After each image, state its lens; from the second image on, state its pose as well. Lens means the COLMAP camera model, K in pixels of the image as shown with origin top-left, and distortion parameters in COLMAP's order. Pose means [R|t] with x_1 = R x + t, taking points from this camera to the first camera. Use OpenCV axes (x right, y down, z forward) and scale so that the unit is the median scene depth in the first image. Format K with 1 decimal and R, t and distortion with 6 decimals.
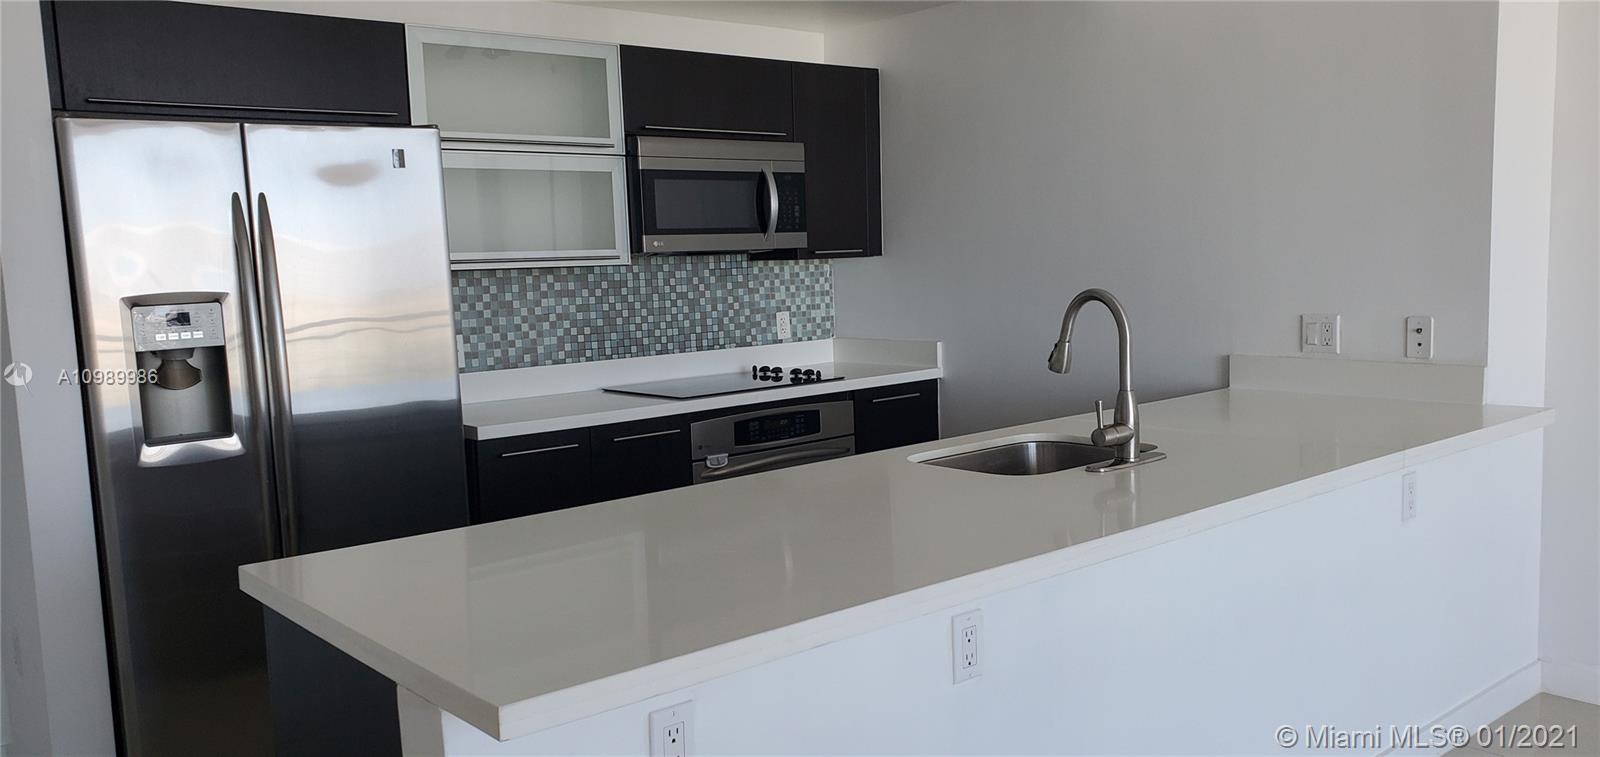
lens RADIAL K [[1260.1, 0, 835.7], [0, 1260.1, 399.0], [0, 0, 1]] dist [0.004047, 0.001620]
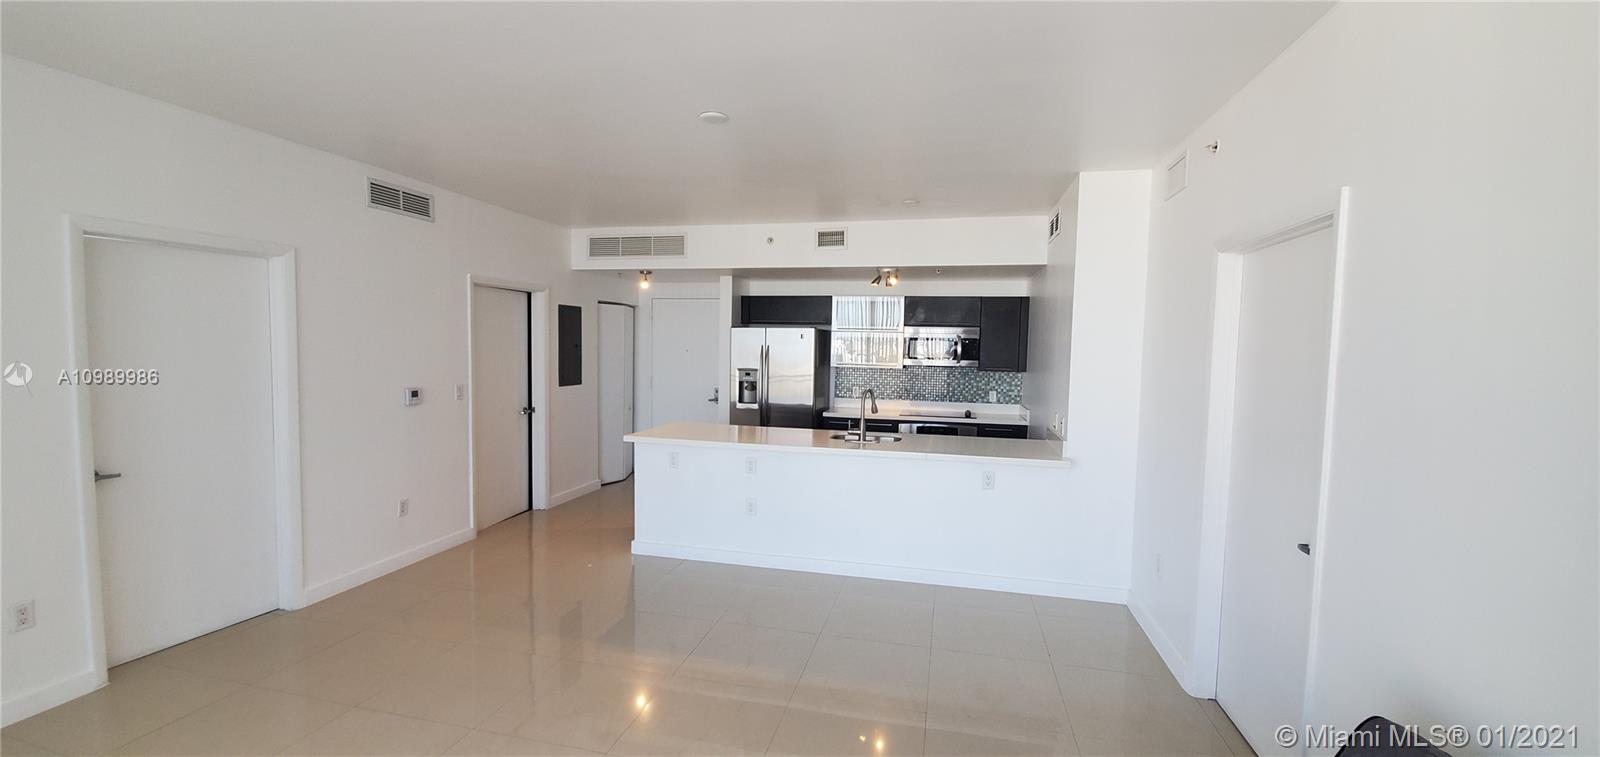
lens RADIAL K [[640.6, 0, 802.4], [0, 640.6, 379.7], [0, 0, 1]] dist [0.029140, -0.016947]
pose [[0.583166, 0.090102, -0.807341, 0.846621], [-0.133783, 0.990912, 0.013954, -0.064527], [0.801261, 0.099871, 0.589921, -0.073189]]
